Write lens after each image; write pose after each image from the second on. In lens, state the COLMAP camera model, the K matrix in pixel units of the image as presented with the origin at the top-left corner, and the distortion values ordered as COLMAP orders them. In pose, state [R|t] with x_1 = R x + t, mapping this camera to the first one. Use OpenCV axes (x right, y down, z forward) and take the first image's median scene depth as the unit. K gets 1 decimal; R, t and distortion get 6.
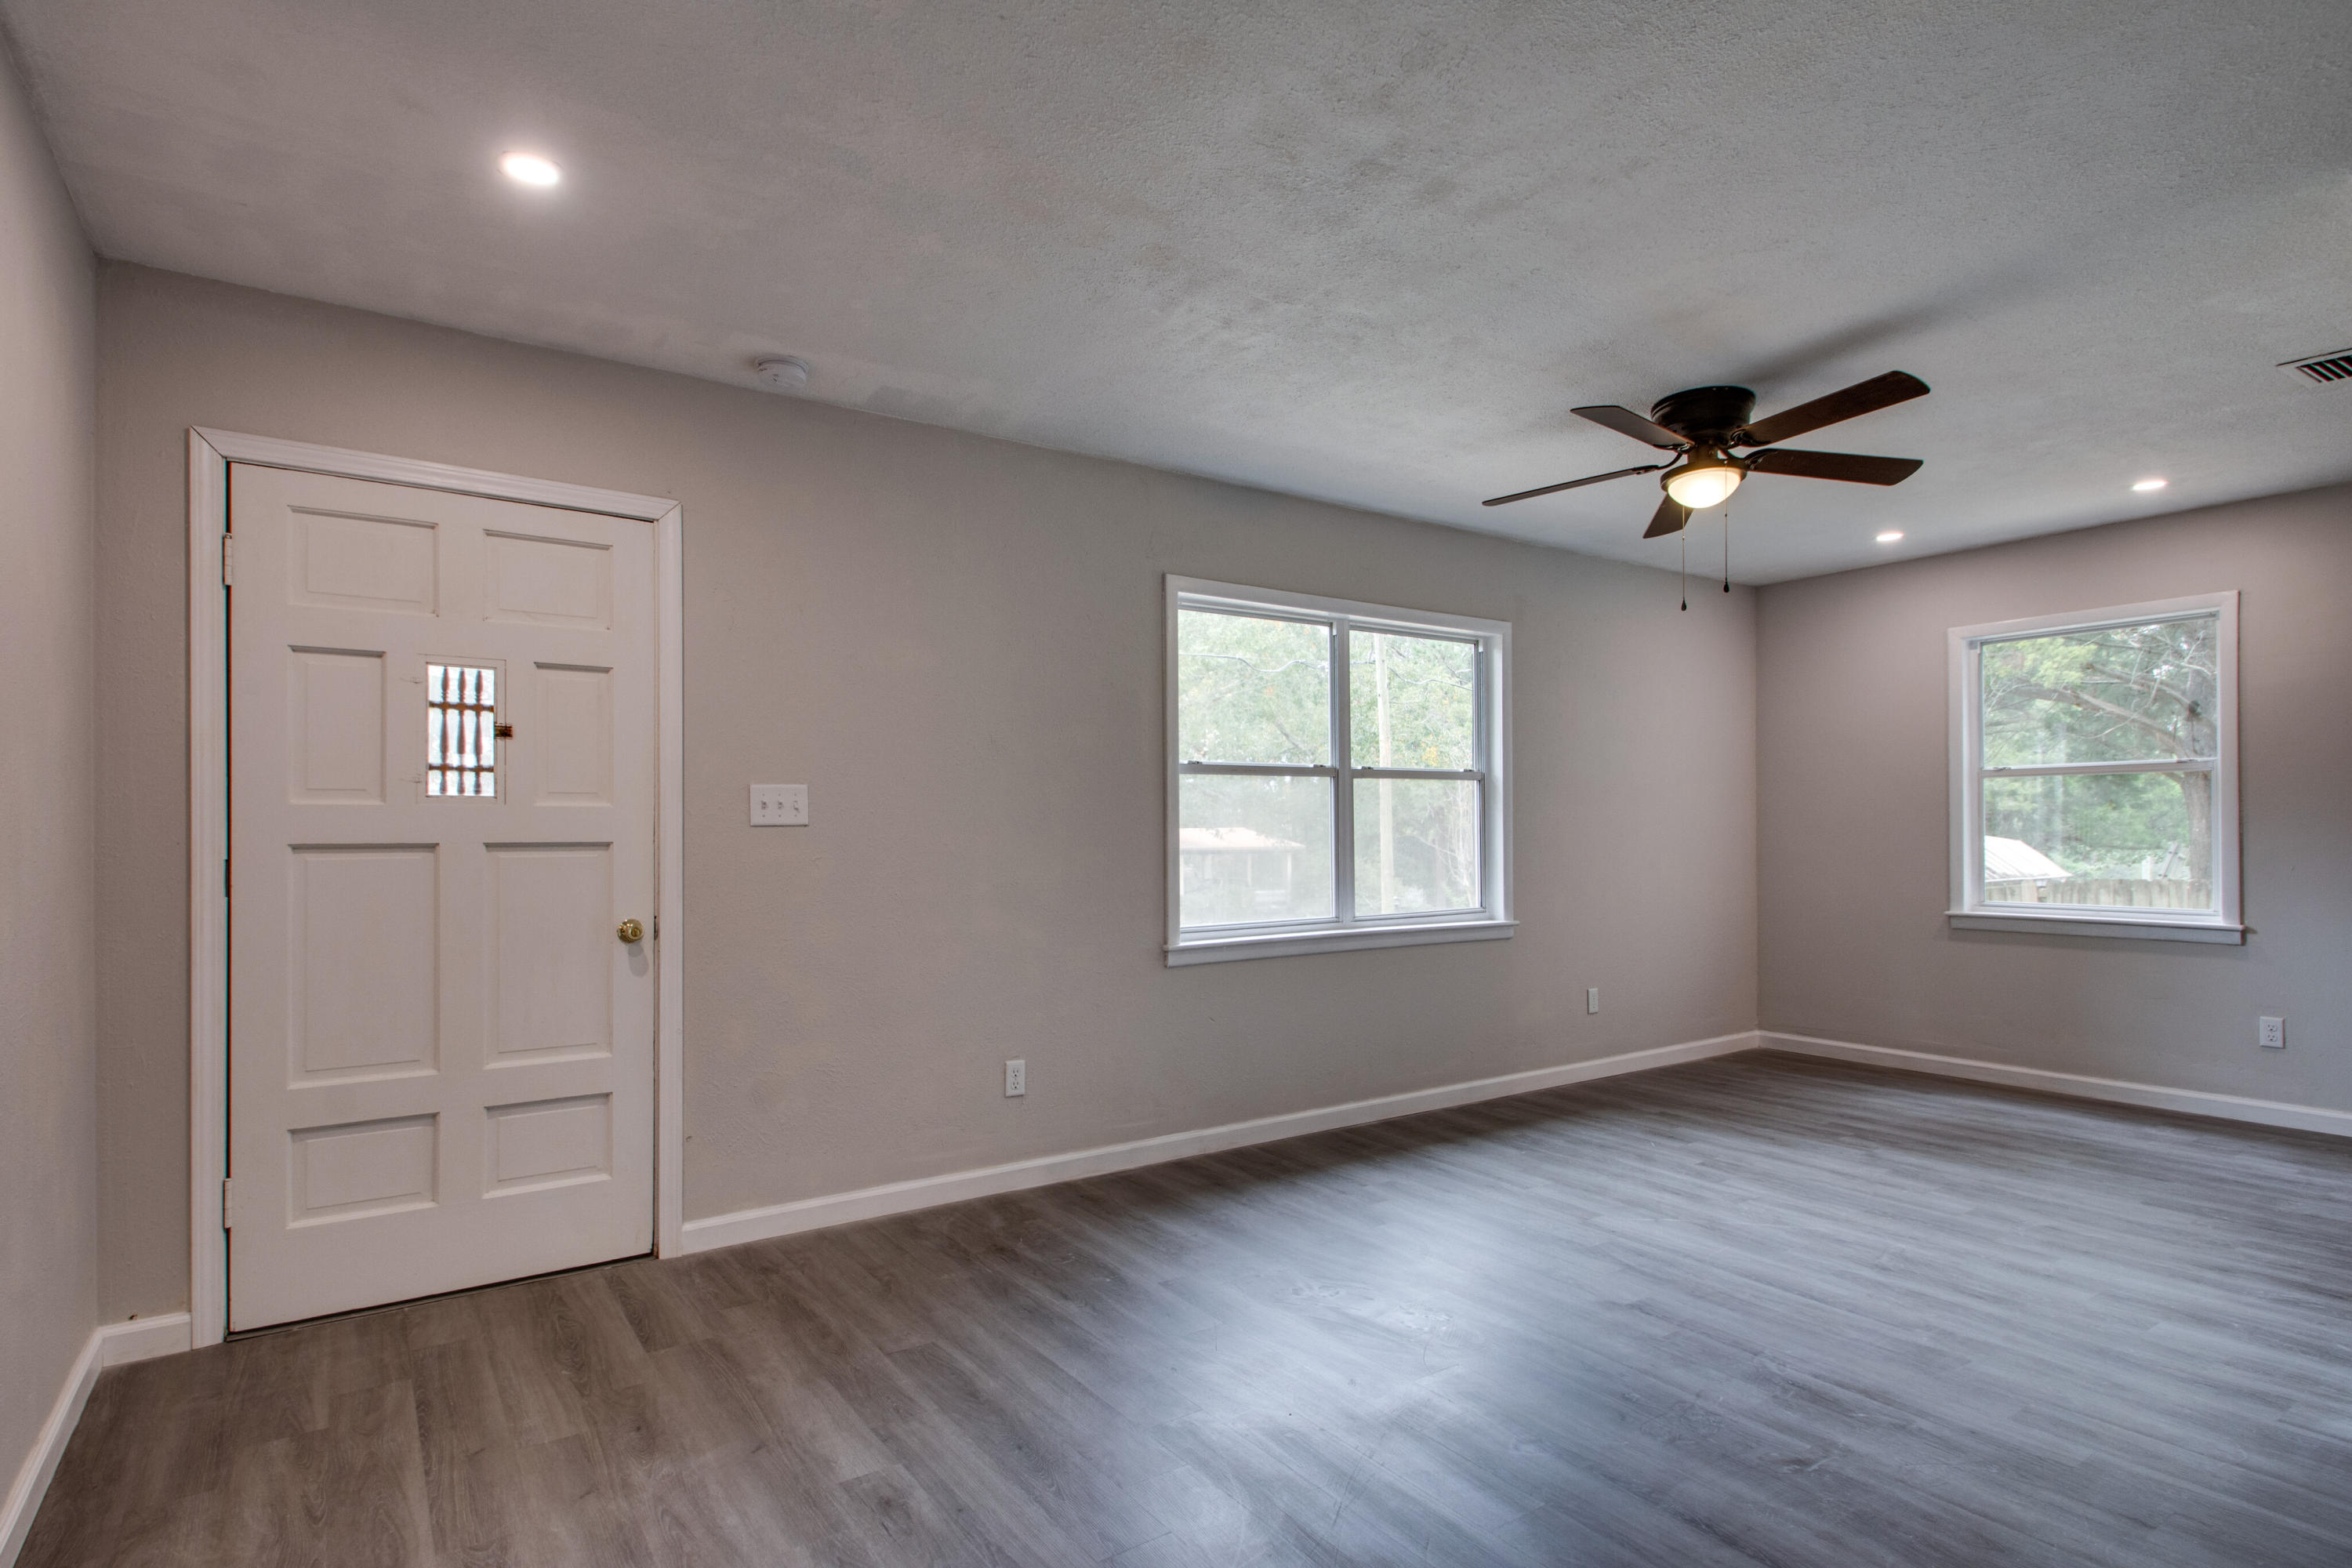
lens RADIAL K [[1190.2, 0, 1162.1], [0, 1190.2, 832.0], [0, 0, 1]] dist [0.004134, -0.000592]
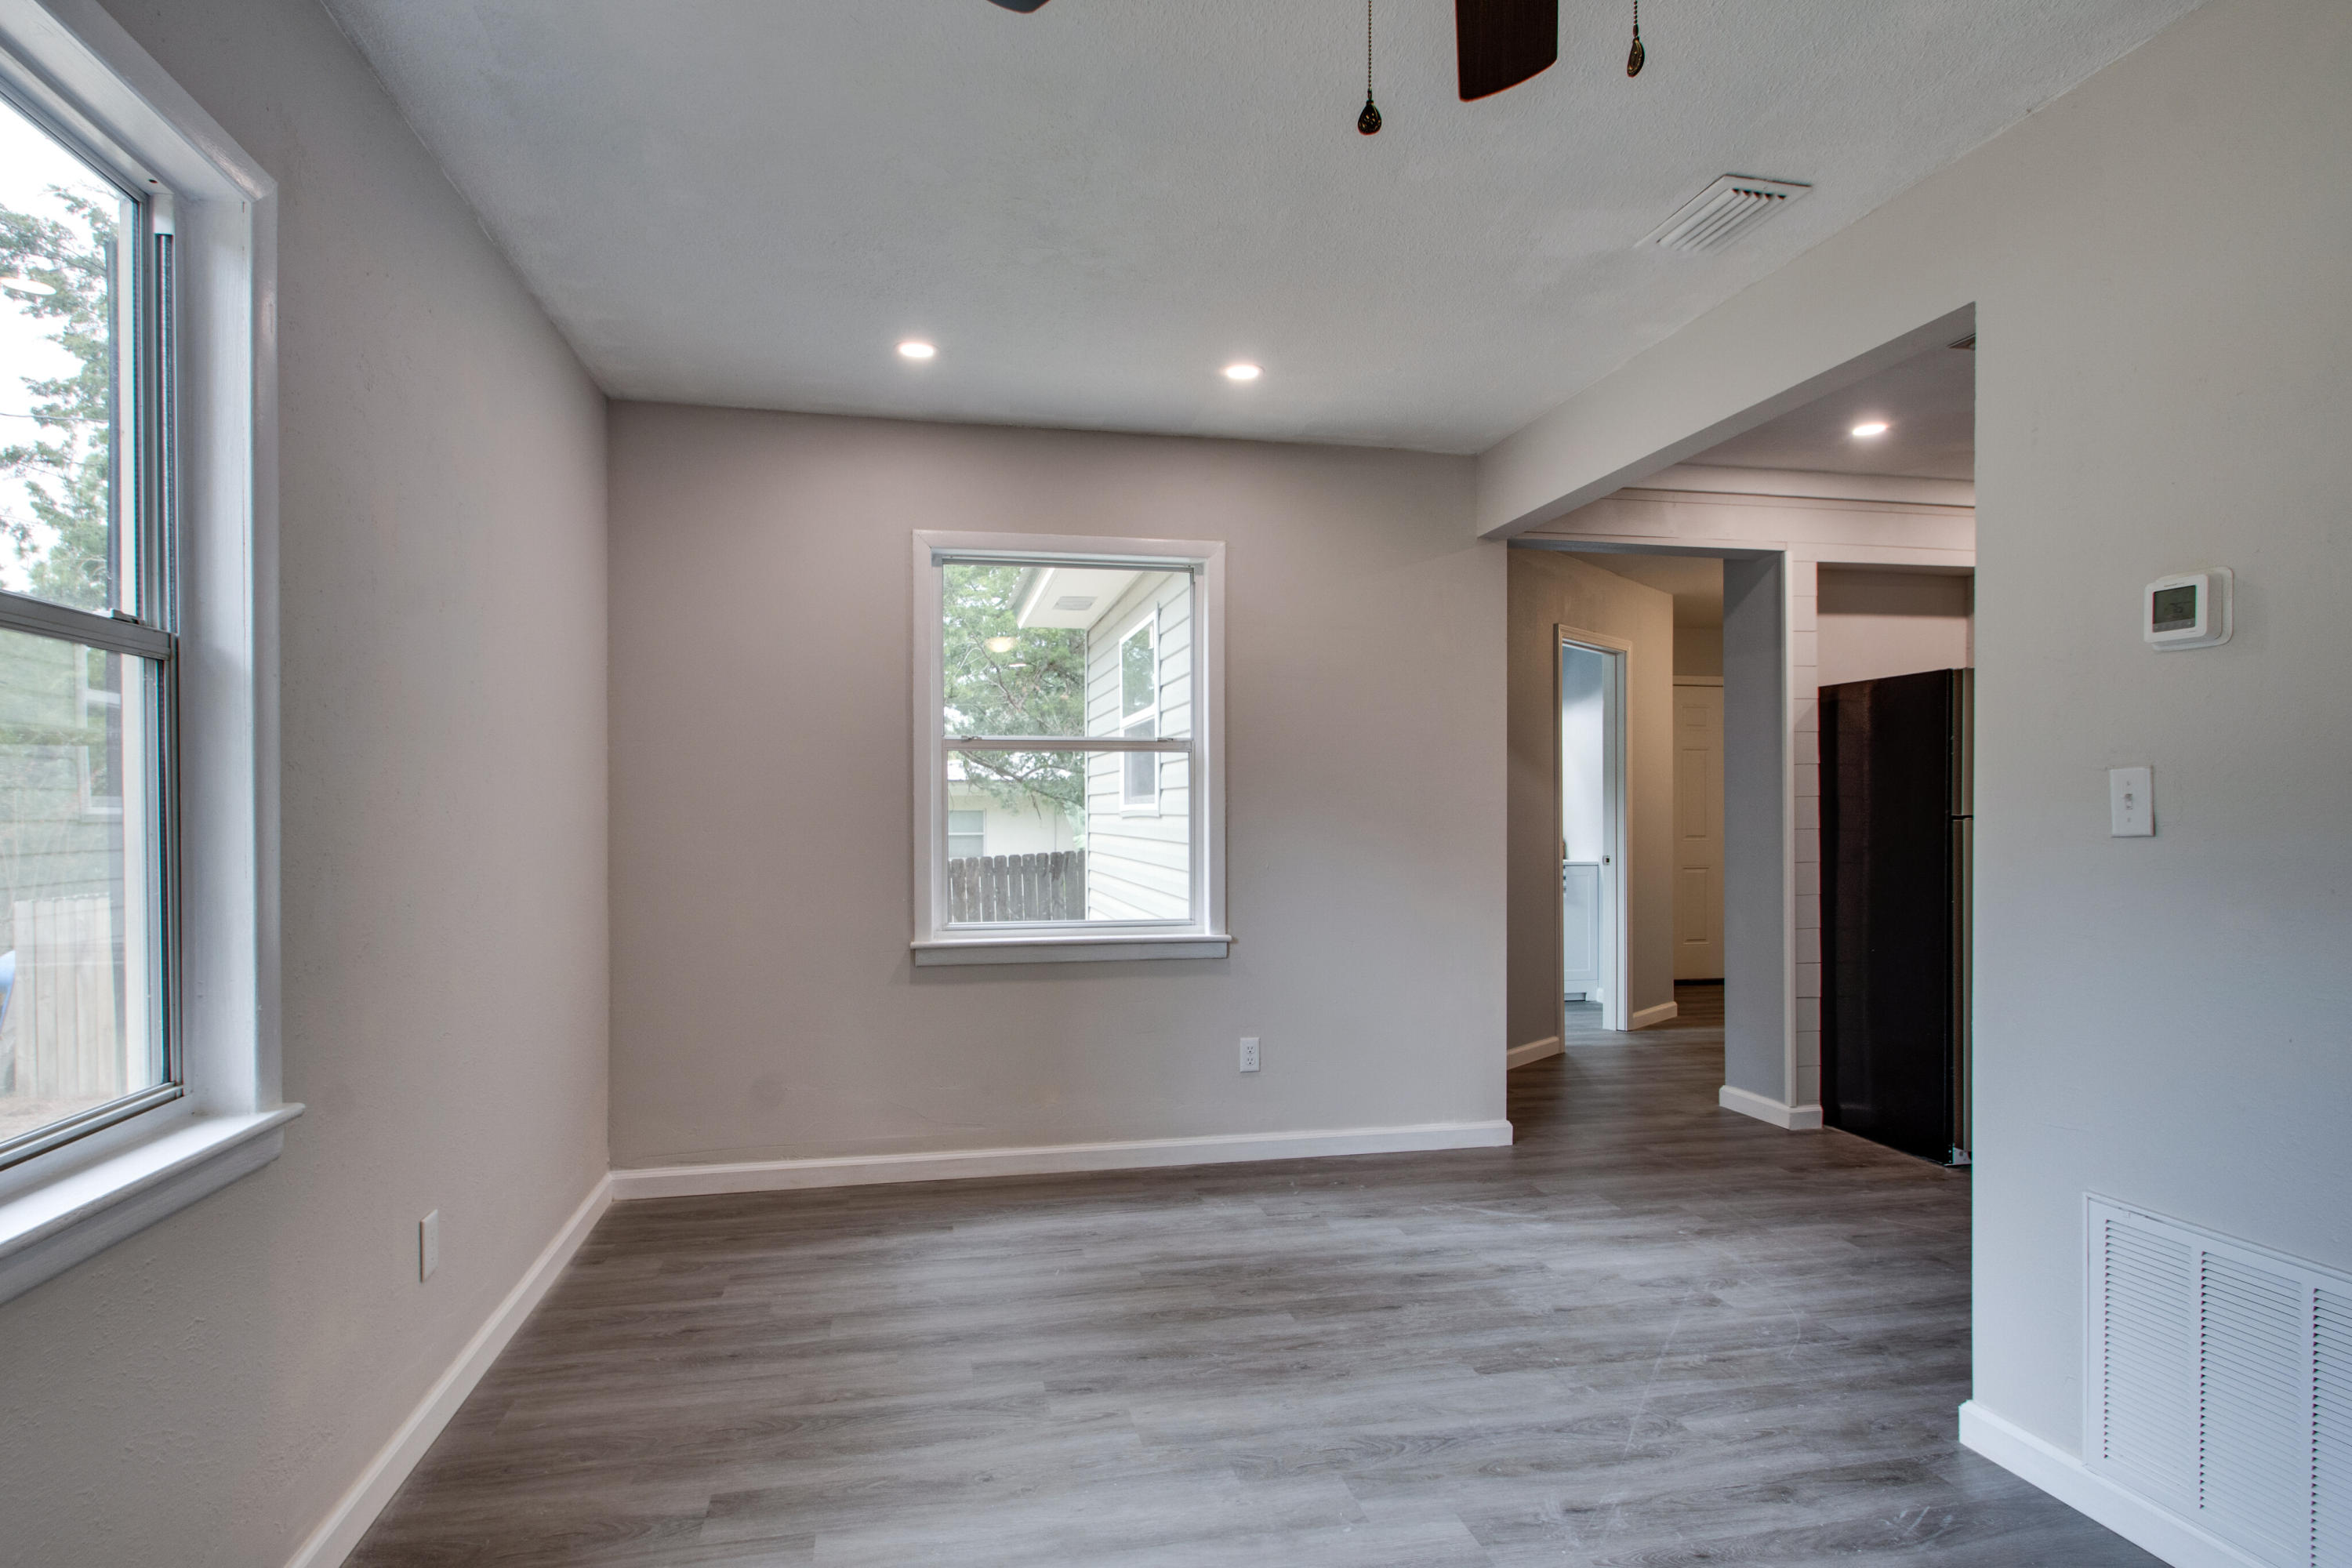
lens RADIAL K [[1185.8, 0, 1142.4], [0, 1185.8, 821.7], [0, 0, 1]] dist [0.002846, 0.000043]
pose [[0.378562, -0.001207, 0.925575, 0.093108], [-0.001361, 0.999997, 0.001861, -0.004562], [-0.925575, -0.001964, 0.378560, 0.725616]]
